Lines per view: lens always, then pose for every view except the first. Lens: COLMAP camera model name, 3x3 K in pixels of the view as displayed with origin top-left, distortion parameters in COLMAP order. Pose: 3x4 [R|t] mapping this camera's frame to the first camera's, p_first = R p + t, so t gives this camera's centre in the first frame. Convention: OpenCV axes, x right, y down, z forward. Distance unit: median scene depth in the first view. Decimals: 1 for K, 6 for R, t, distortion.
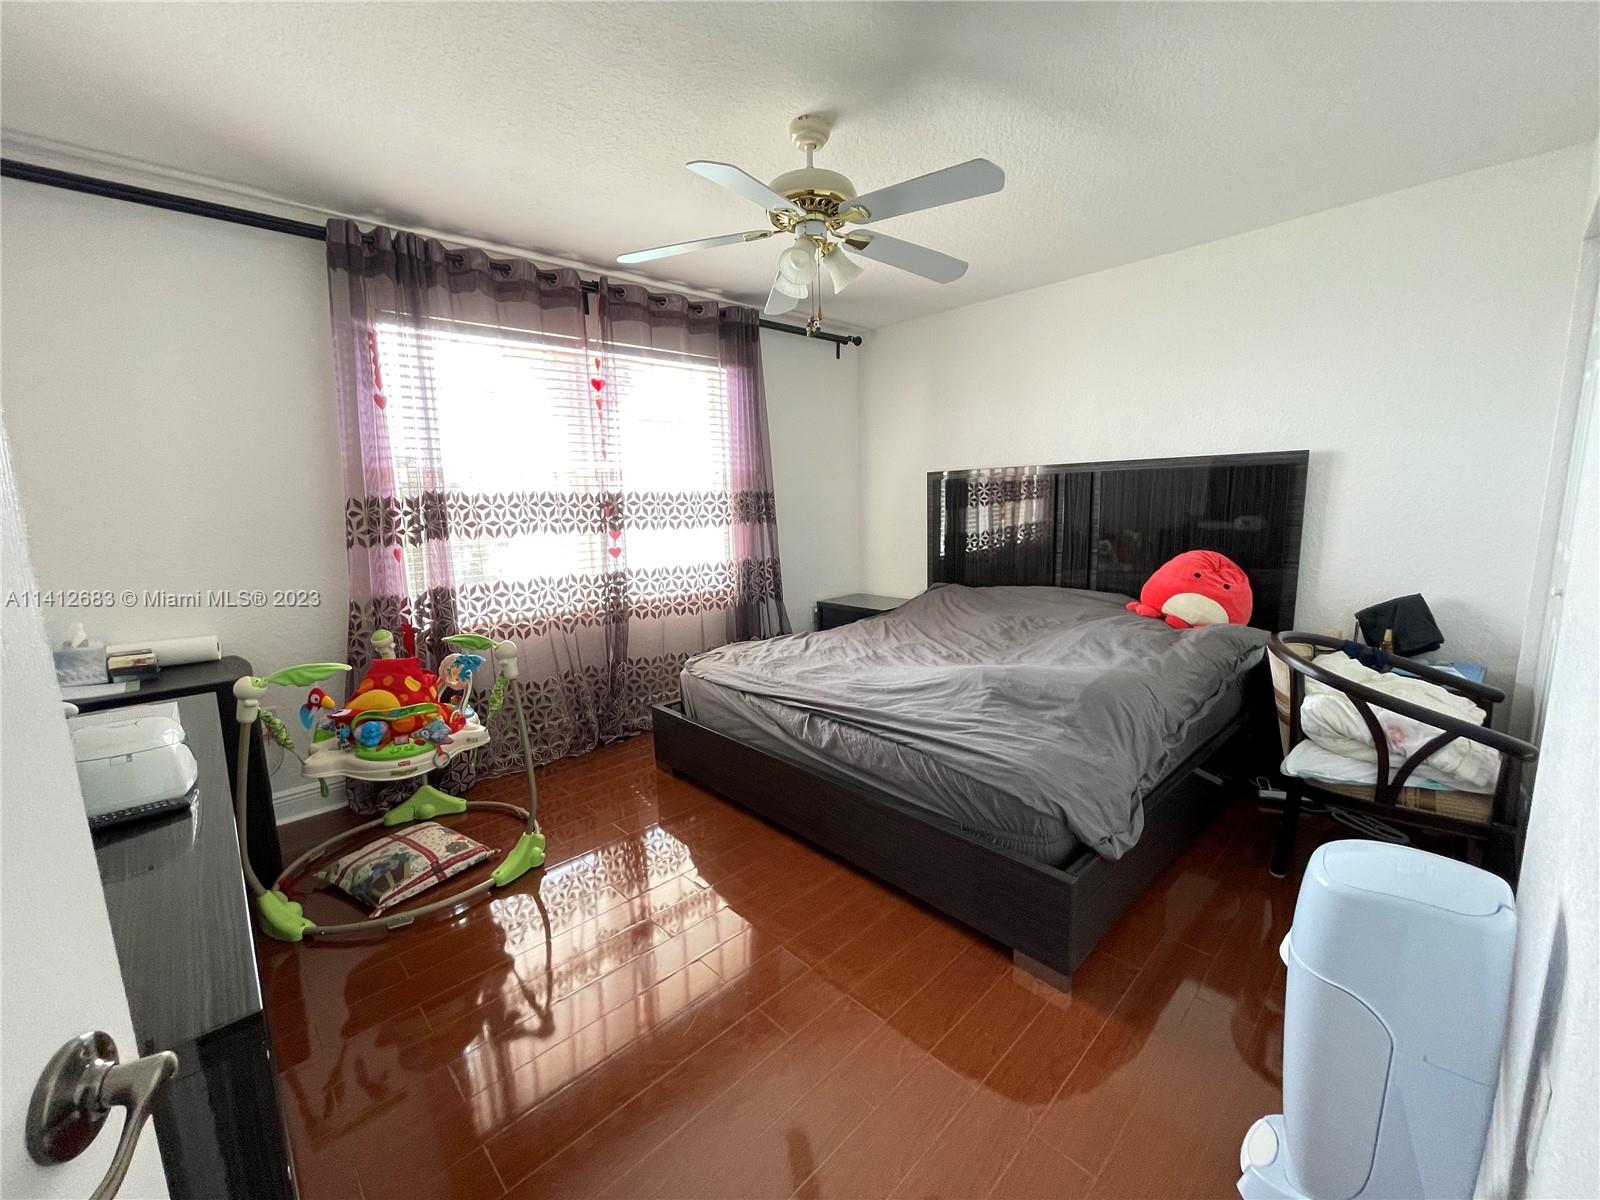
lens RADIAL K [[648.4, 0, 800.9], [0, 648.4, 603.2], [0, 0, 1]] dist [0.001104, -0.000071]
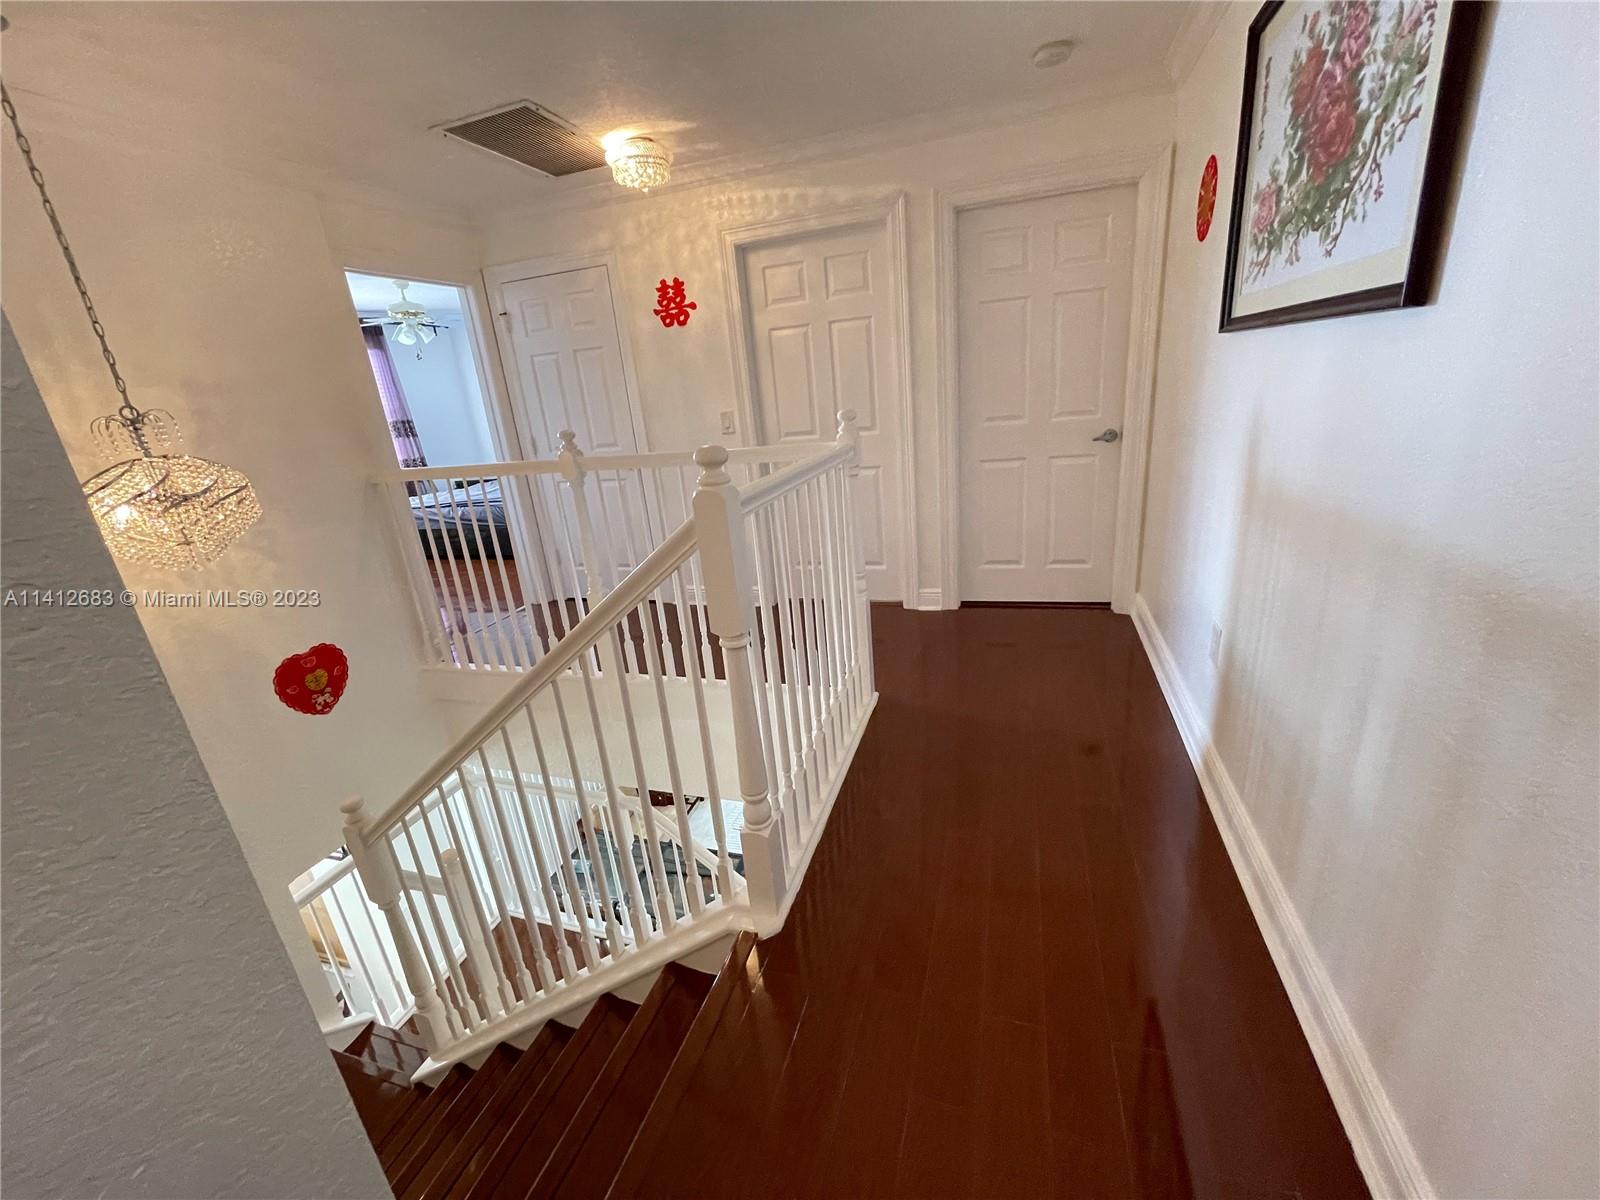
lens RADIAL K [[648.4, 0, 800.9], [0, 648.4, 603.2], [0, 0, 1]] dist [0.001104, -0.000071]
pose [[0.877307, -0.206191, 0.433379, 0.019497], [0.143767, 0.974447, 0.172584, 0.175154], [-0.457890, -0.089104, 0.884532, -1.164947]]
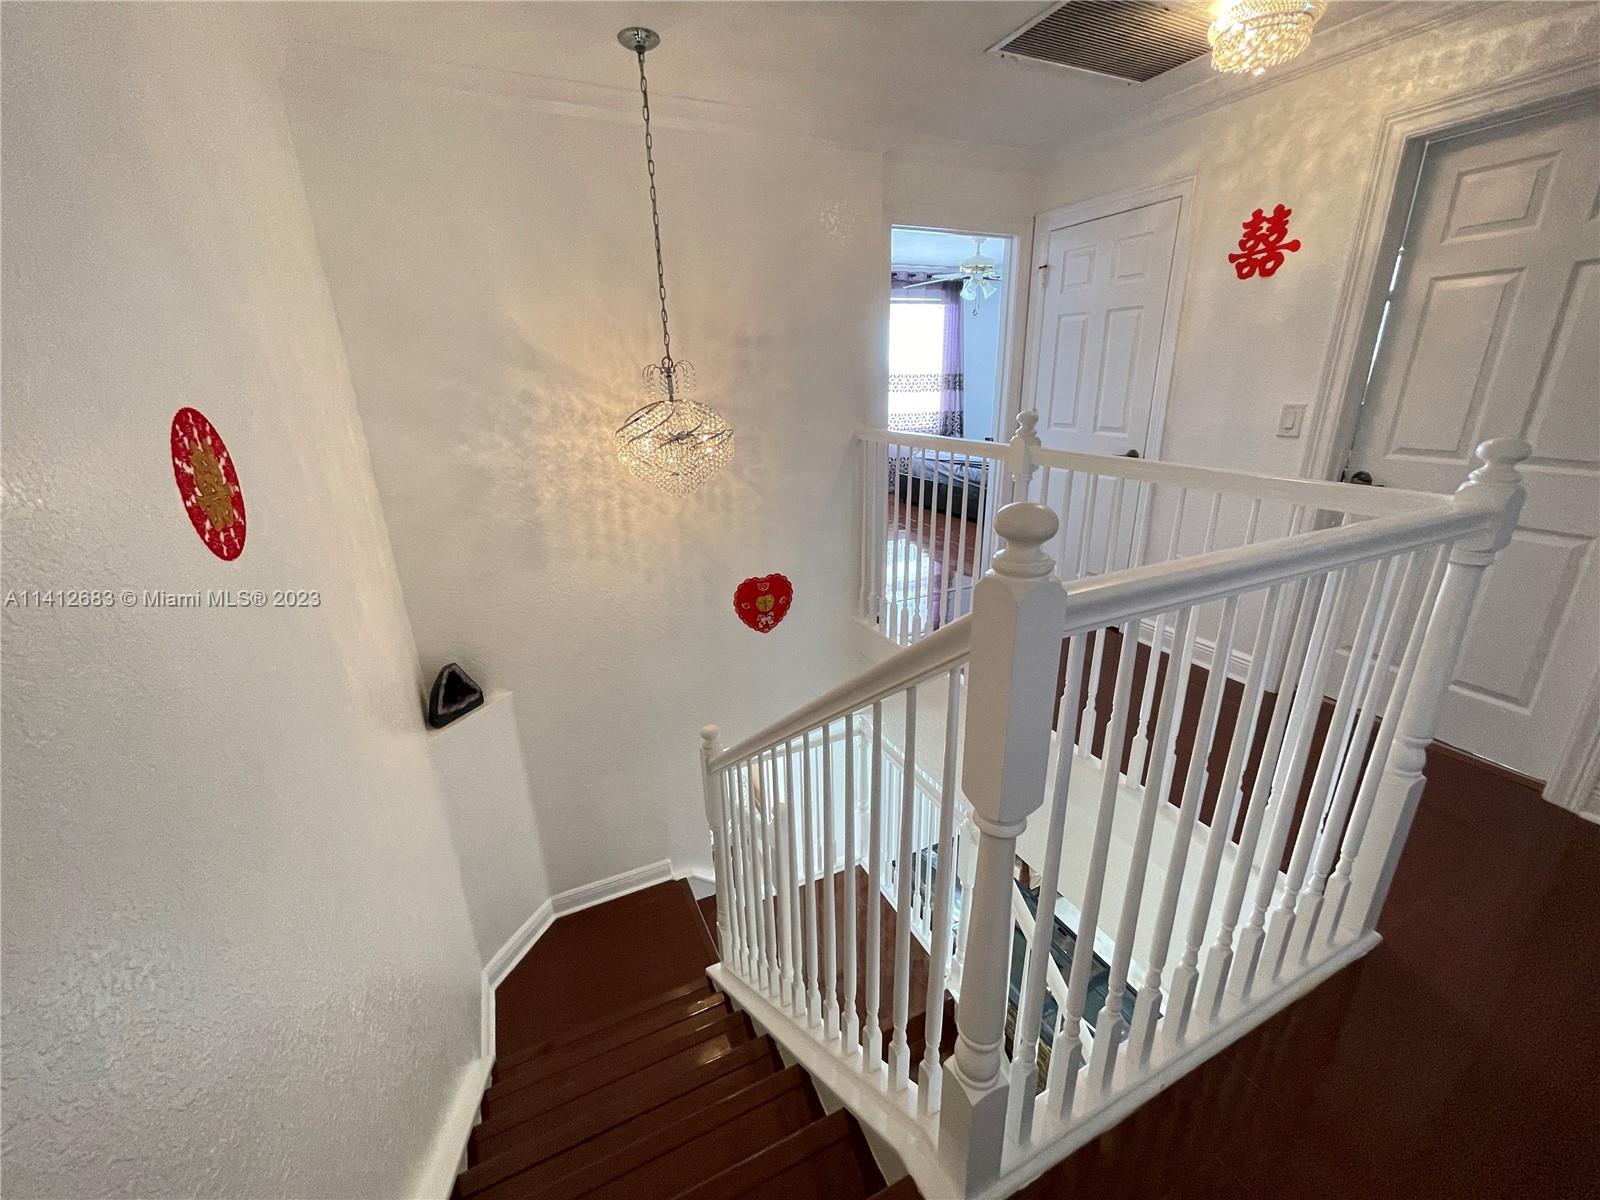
lens RADIAL K [[648.4, 0, 800.9], [0, 648.4, 603.2], [0, 0, 1]] dist [0.001104, -0.000071]
pose [[0.948496, 0.106651, -0.298296, 0.143669], [-0.048544, 0.979436, 0.195827, 0.138182], [0.313047, -0.171260, 0.934169, -1.033925]]
